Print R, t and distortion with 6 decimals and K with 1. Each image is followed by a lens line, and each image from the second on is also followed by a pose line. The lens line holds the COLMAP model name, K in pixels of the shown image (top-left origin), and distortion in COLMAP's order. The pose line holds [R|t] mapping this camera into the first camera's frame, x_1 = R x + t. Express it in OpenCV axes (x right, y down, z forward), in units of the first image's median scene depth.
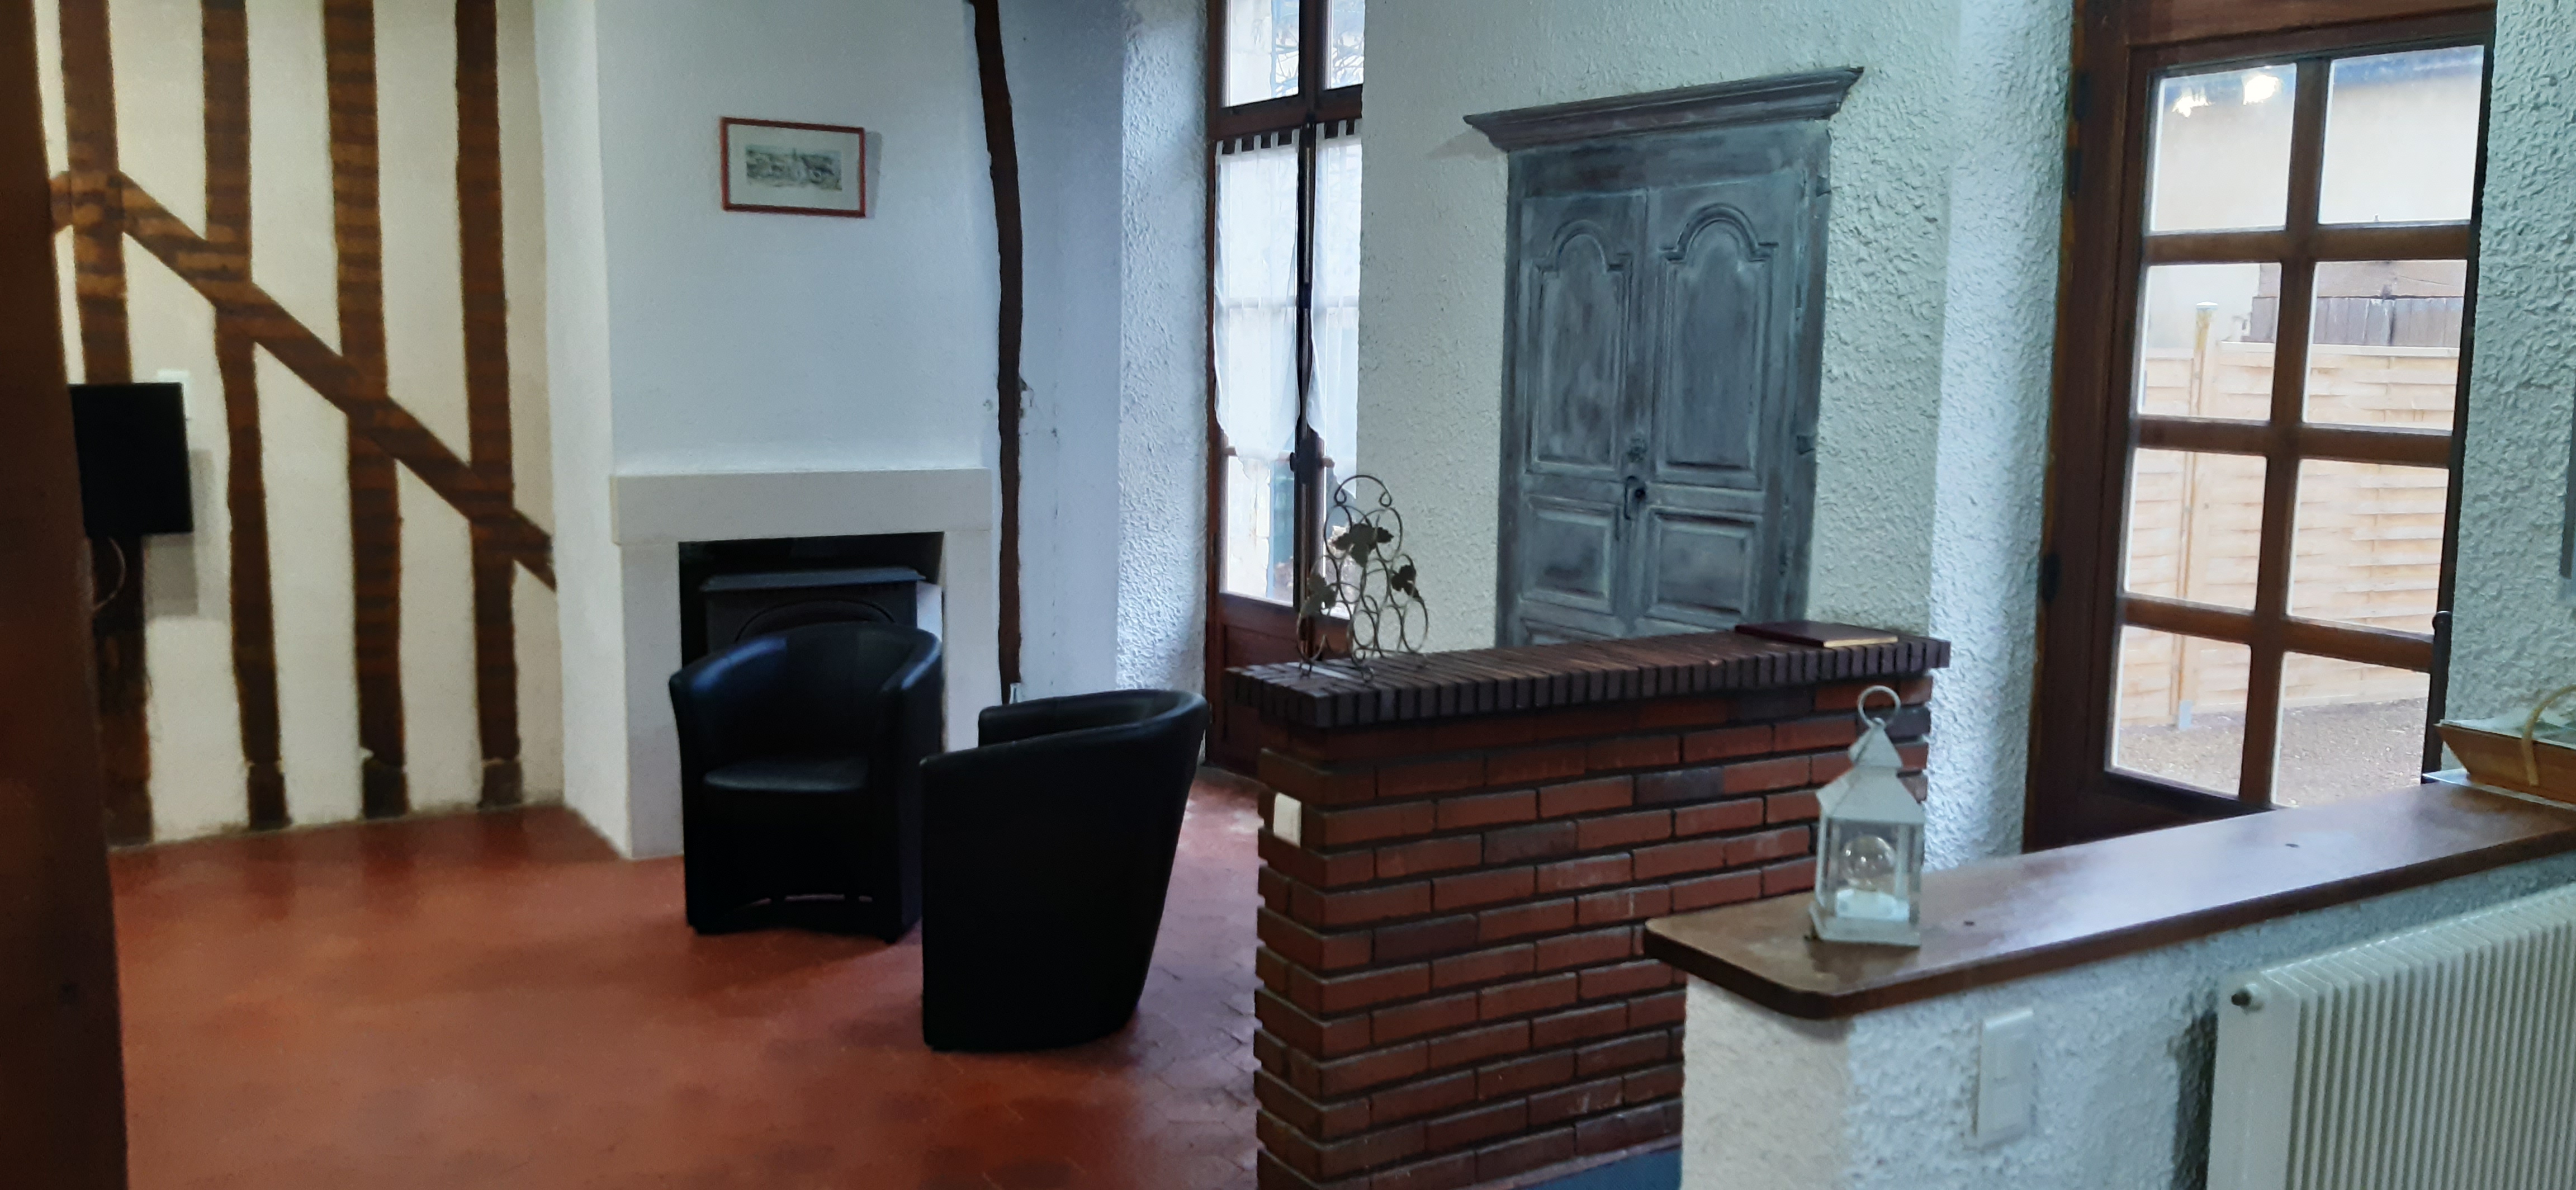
lens RADIAL K [[1999.9, 0, 1283.0], [0, 1999.9, 588.6], [0, 0, 1]] dist [0.073690, -0.121562]
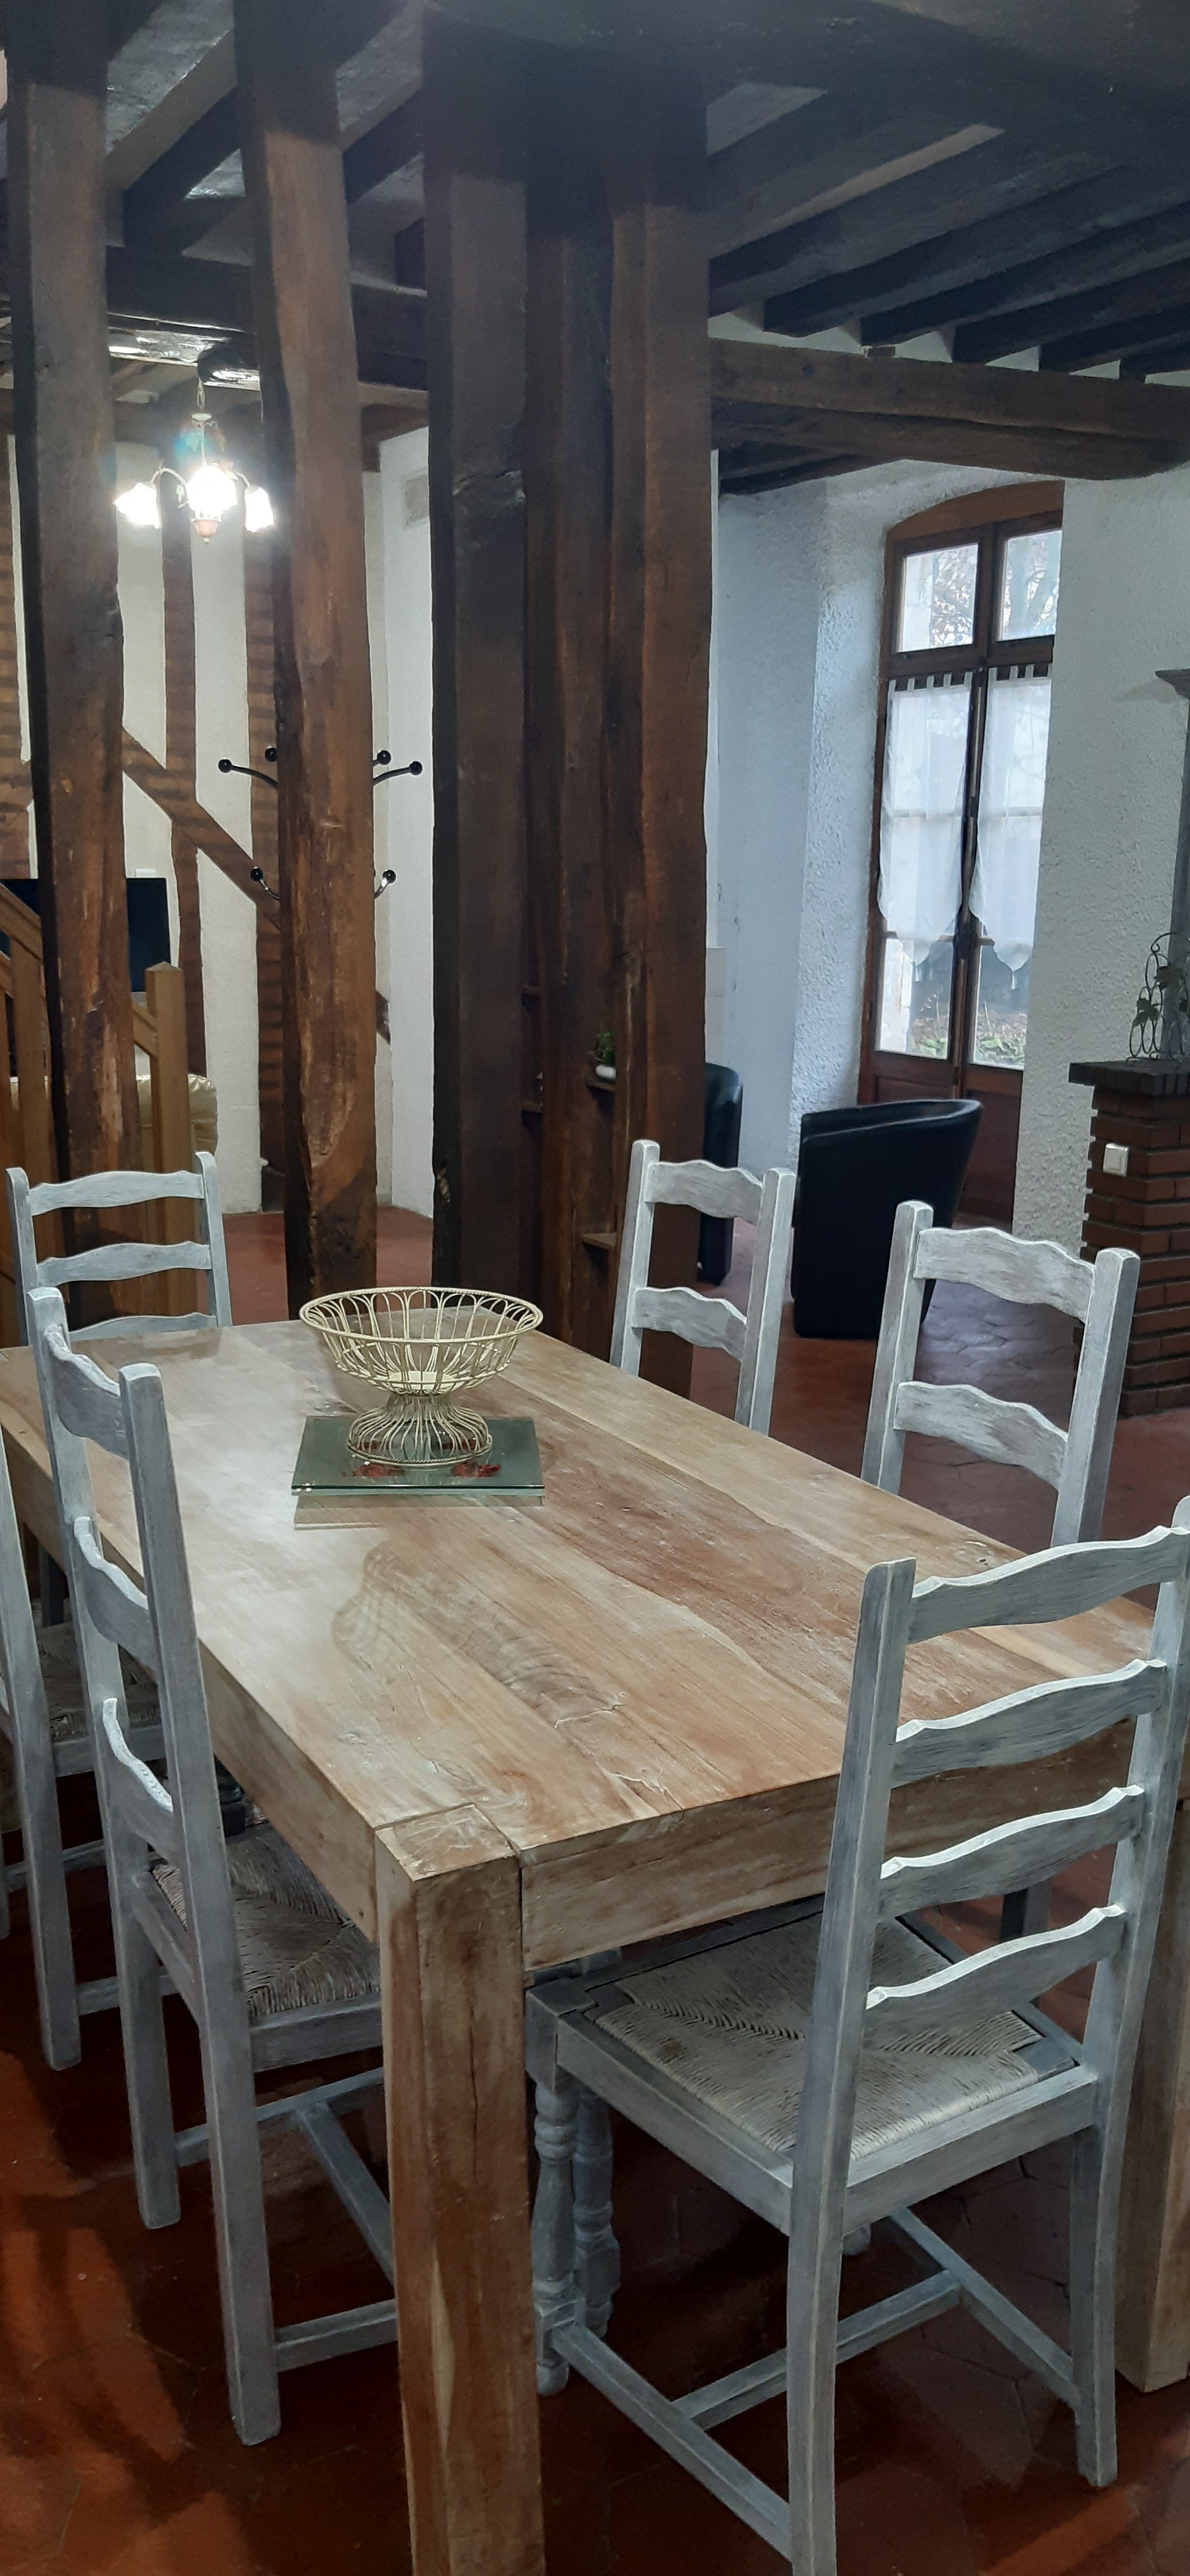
lens RADIAL K [[1999.9, 0, 599.8], [0, 1999.9, 1302.9], [0, 0, 1]] dist [0.073690, -0.121562]
pose [[0.999679, 0.005067, -0.024828, -0.188142], [-0.002528, 0.994860, 0.101226, 0.036713], [0.025214, -0.101131, 0.994554, -0.296721]]
